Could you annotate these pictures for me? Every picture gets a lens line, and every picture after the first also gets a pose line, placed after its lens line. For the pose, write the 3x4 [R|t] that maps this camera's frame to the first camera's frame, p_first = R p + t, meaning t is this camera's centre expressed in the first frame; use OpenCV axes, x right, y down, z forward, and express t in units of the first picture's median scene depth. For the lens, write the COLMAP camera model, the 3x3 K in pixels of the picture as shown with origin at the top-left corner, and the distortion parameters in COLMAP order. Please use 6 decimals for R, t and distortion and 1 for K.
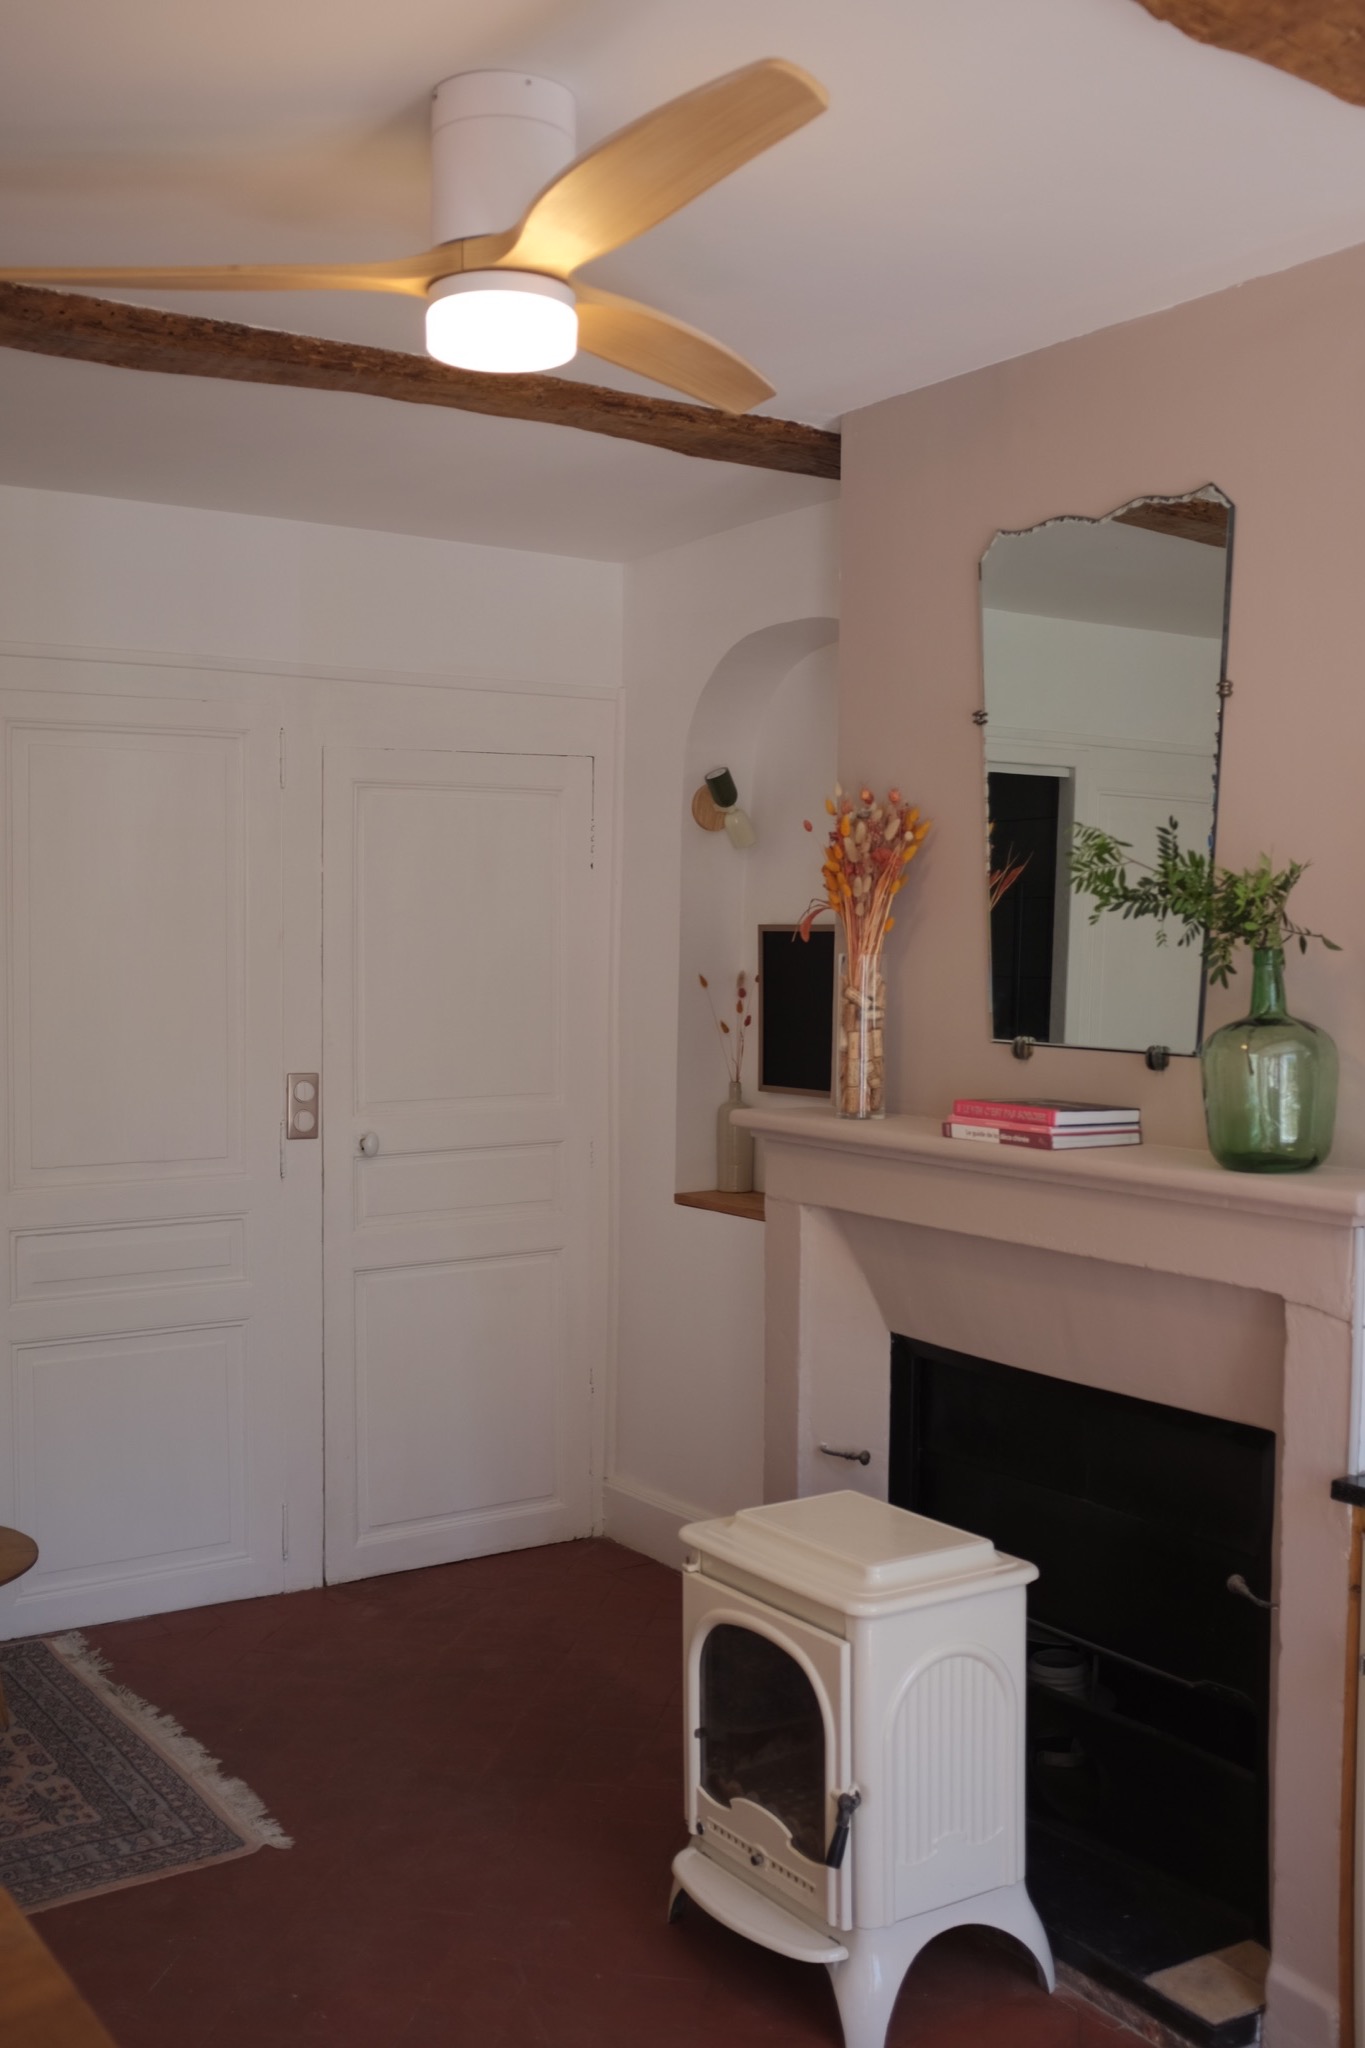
lens RADIAL K [[2099.7, 0, 682.5], [0, 2099.7, 1024.0], [0, 0, 1]] dist [-0.141328, 0.250742]
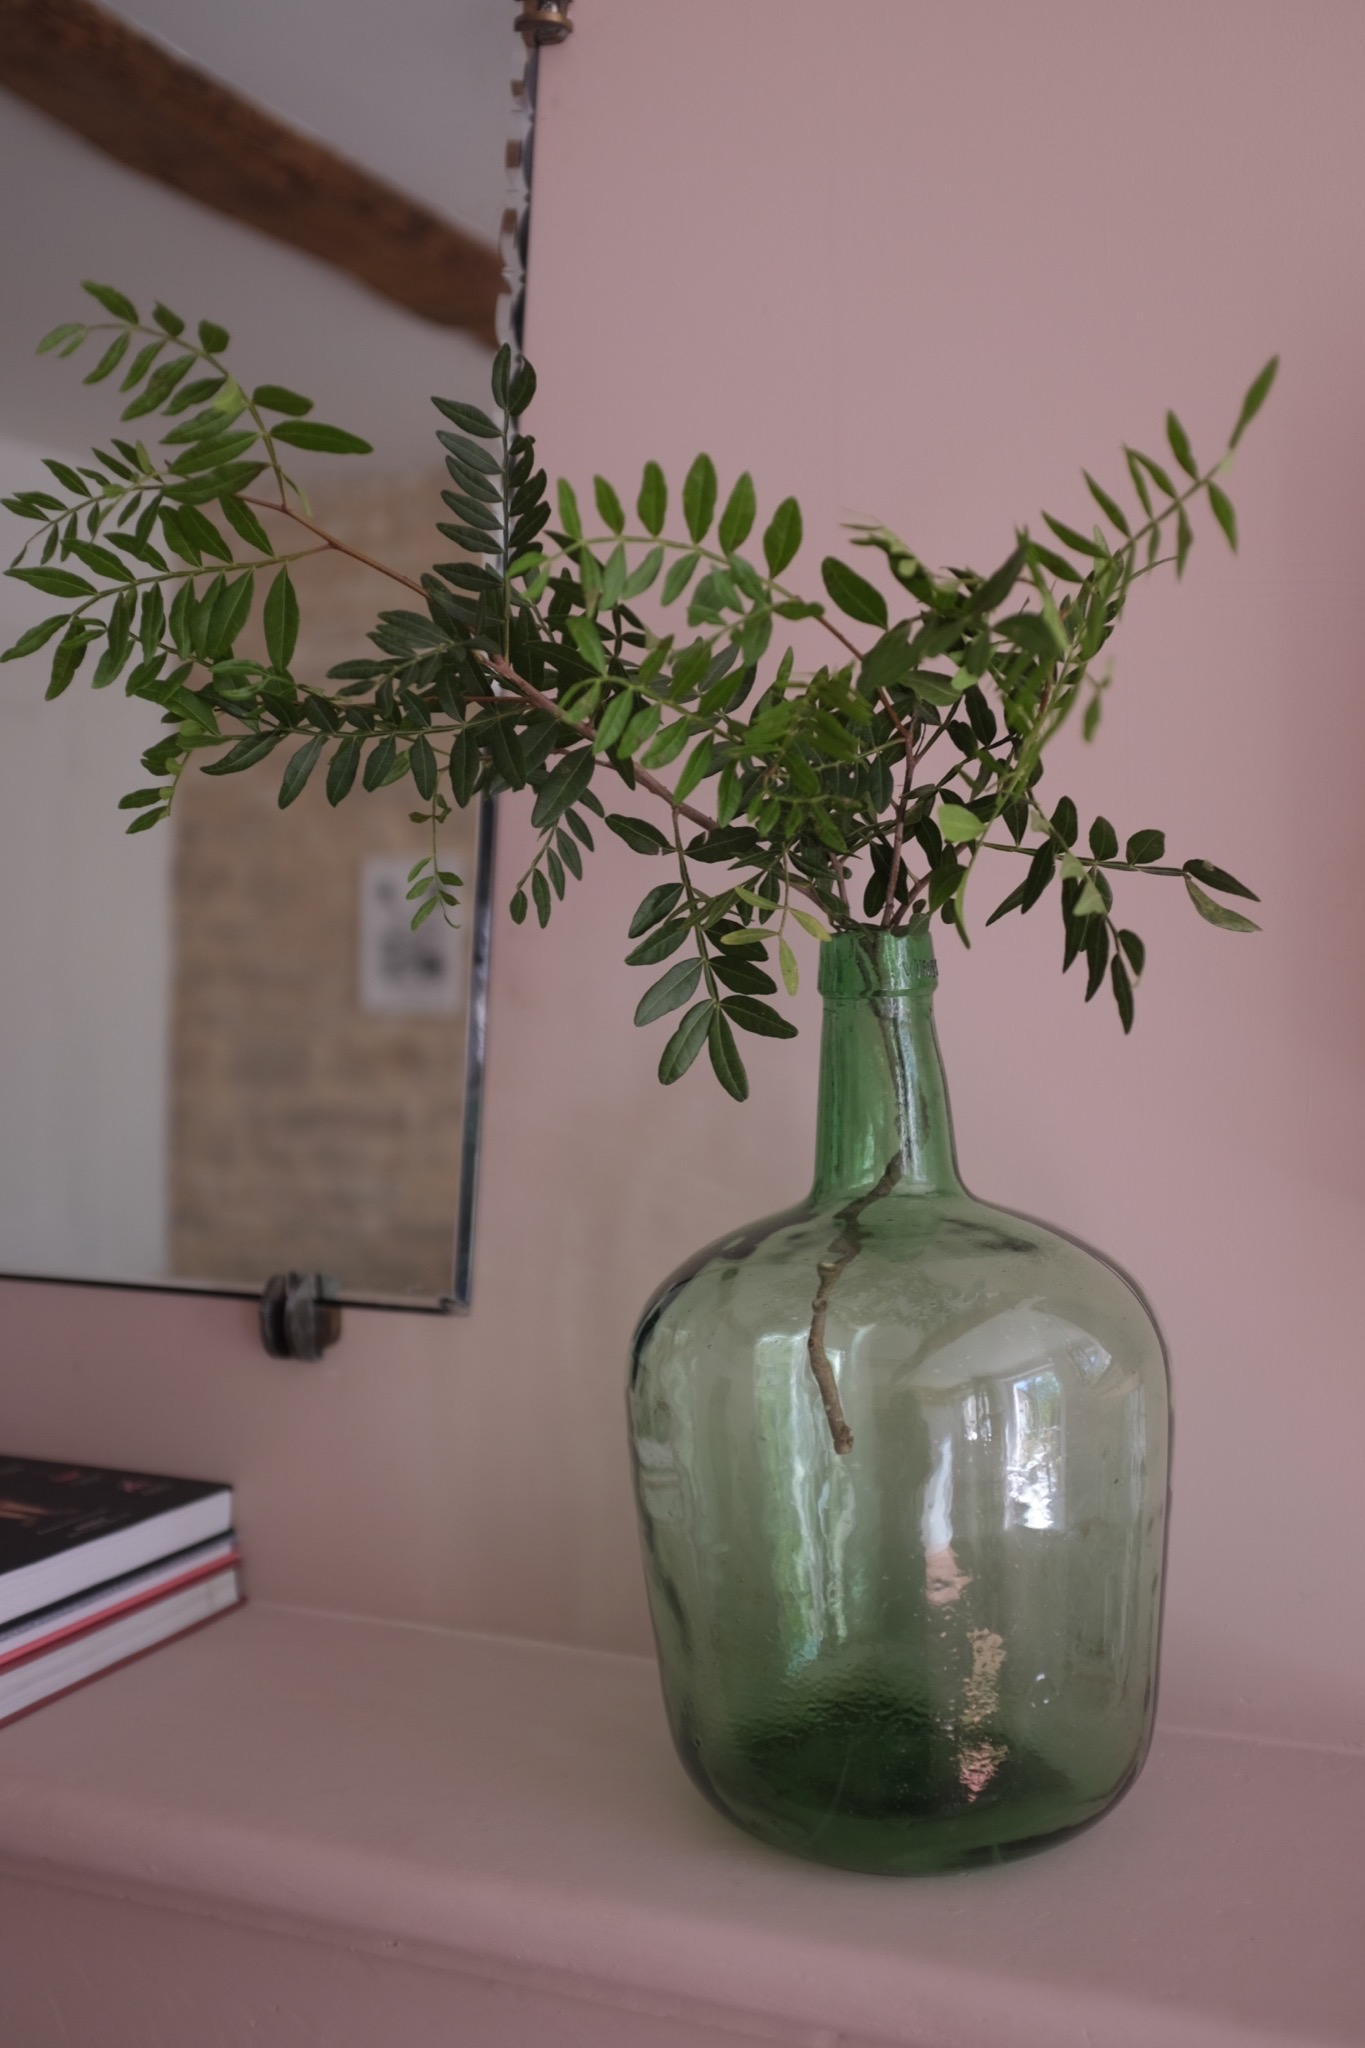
lens RADIAL K [[2099.7, 0, 682.5], [0, 2099.7, 1024.0], [0, 0, 1]] dist [-0.141328, 0.250742]
pose [[0.822679, -0.034157, 0.567479, 0.117748], [0.028247, 0.999416, 0.019205, -0.029801], [-0.567803, 0.000230, 0.823164, 0.787642]]
